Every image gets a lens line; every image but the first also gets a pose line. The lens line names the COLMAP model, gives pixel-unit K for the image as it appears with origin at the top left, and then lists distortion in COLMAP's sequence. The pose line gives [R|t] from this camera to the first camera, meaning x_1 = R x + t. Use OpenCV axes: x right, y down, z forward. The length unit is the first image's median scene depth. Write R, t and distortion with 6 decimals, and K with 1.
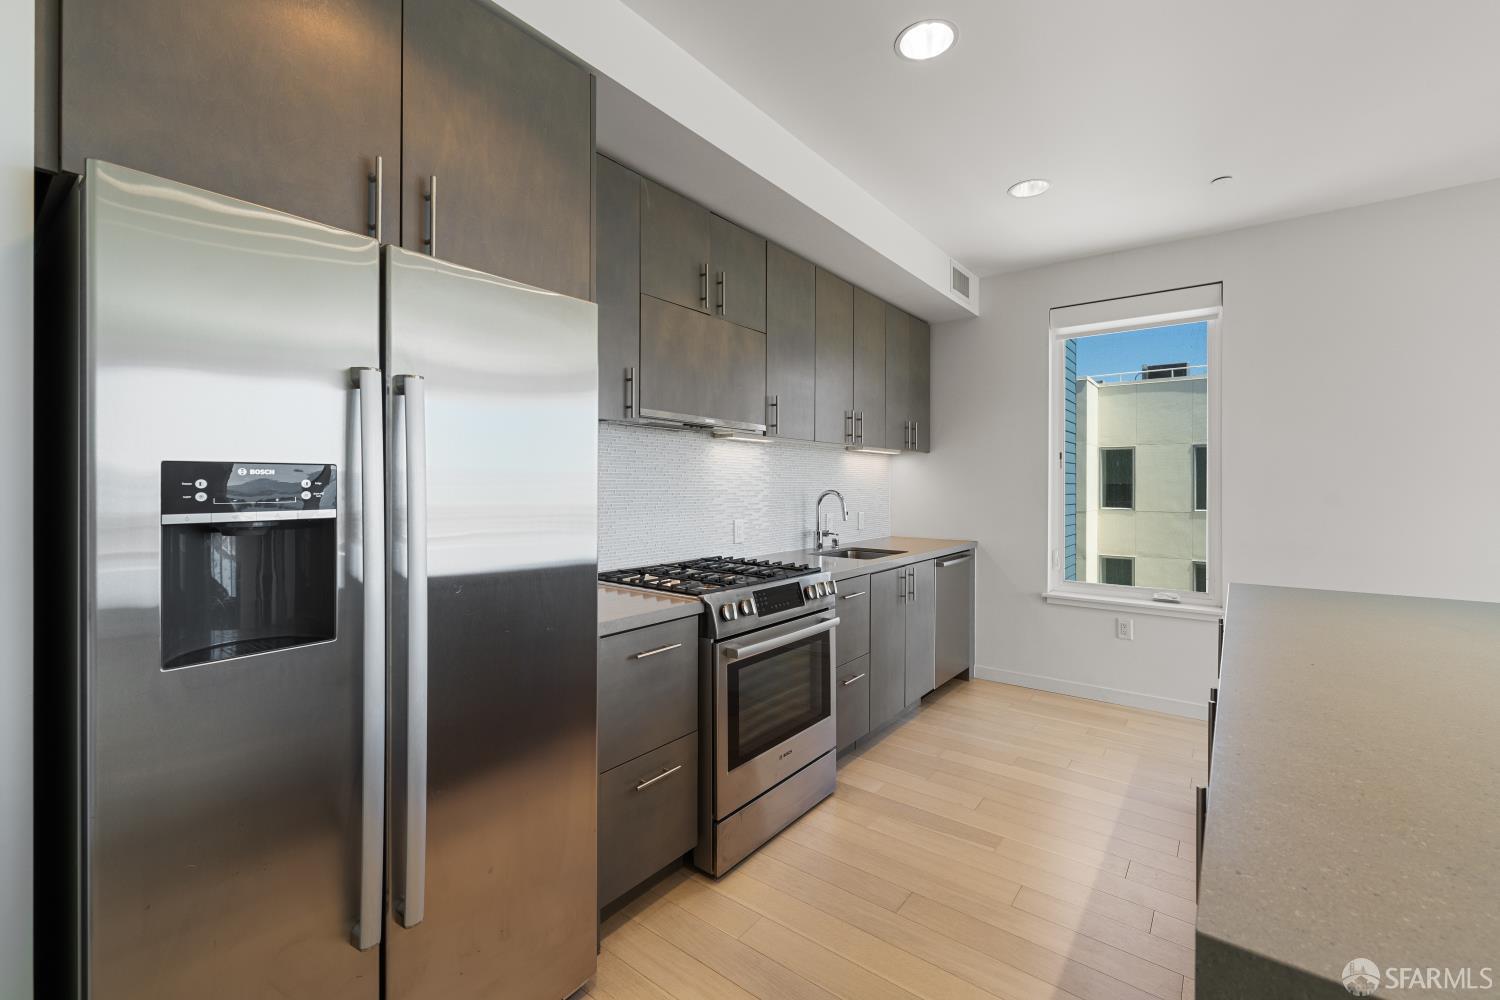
lens RADIAL K [[623.1, 0, 750.2], [0, 623.1, 485.9], [0, 0, 1]] dist [0.000253, -0.000334]
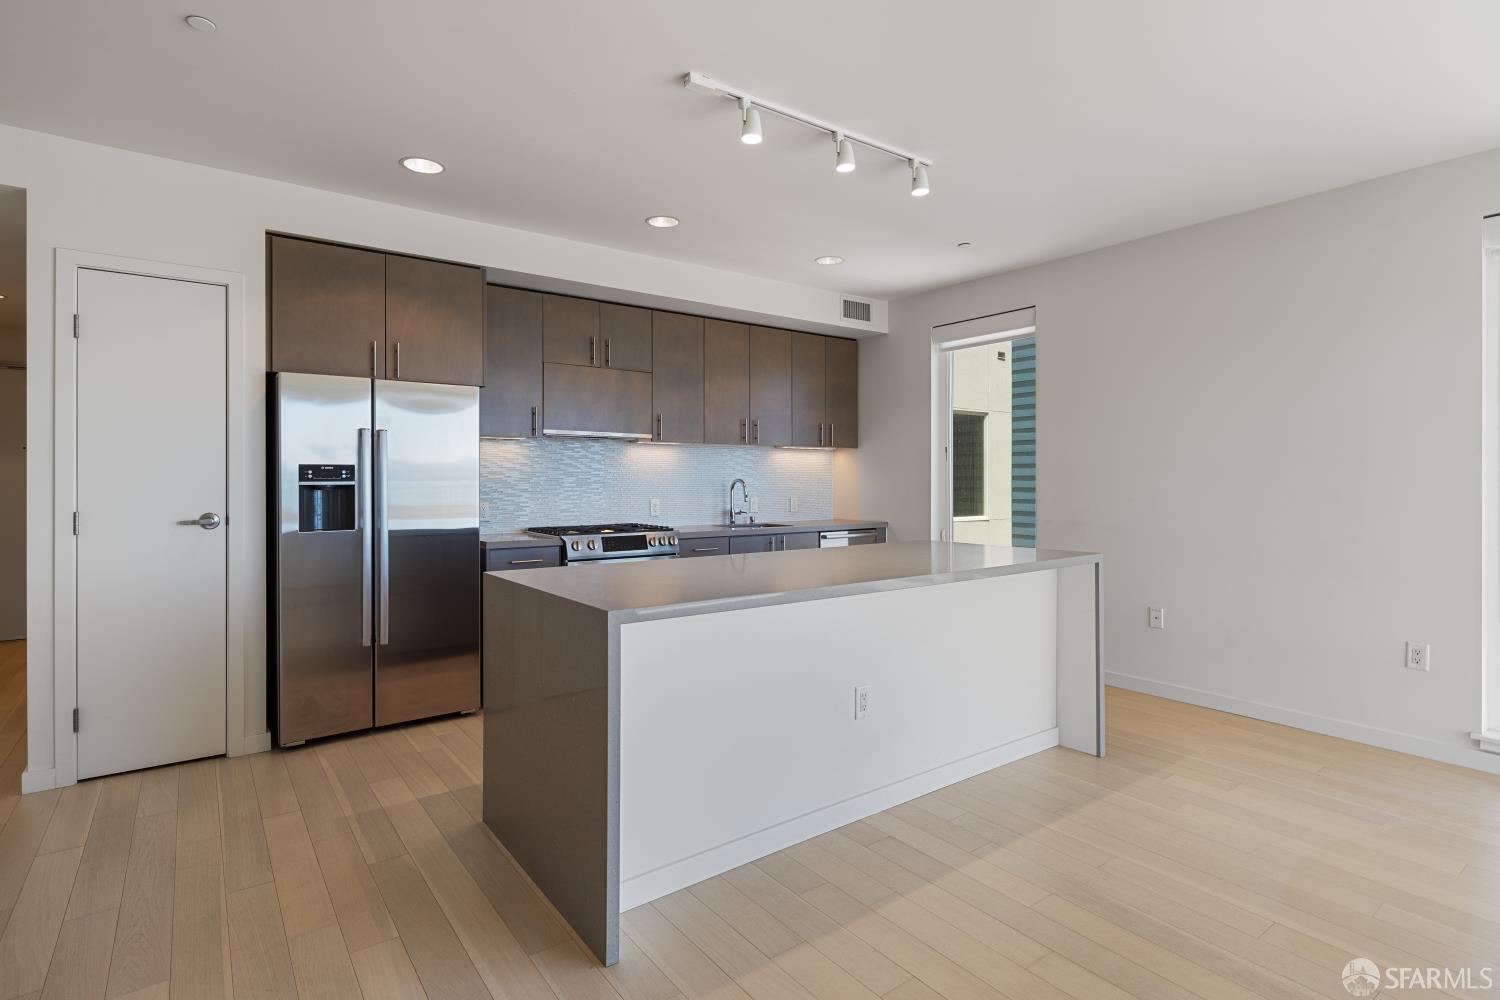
lens RADIAL K [[740.3, 0, 752.2], [0, 740.3, 488.8], [0, 0, 1]] dist [0.003845, 0.000936]
pose [[0.965724, 0.001494, -0.259566, 0.829669], [0.001141, 0.999949, 0.010003, 0.017586], [0.259568, -0.009956, 0.965674, -0.749507]]
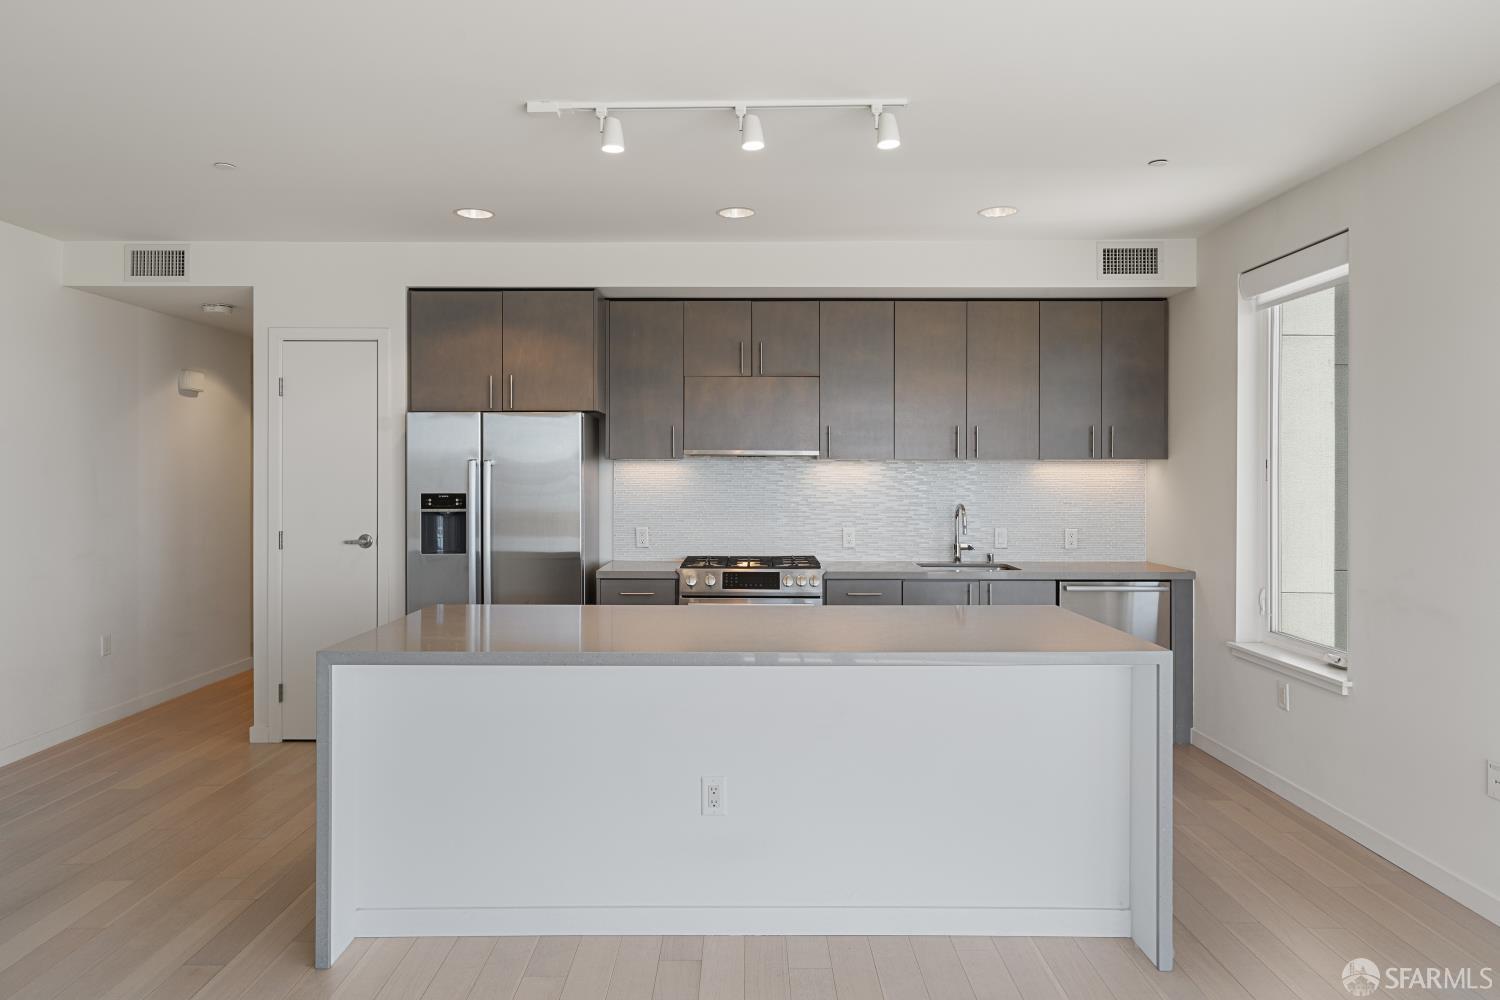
lens RADIAL K [[966.6, 0, 743.0], [0, 966.6, 491.6], [0, 0, 1]] dist [0.009613, 0.003813]
pose [[0.621877, 0.011626, -0.783029, 1.661861], [-0.002552, 0.999915, 0.012819, -0.046827], [0.783111, -0.005974, 0.621853, -0.361114]]
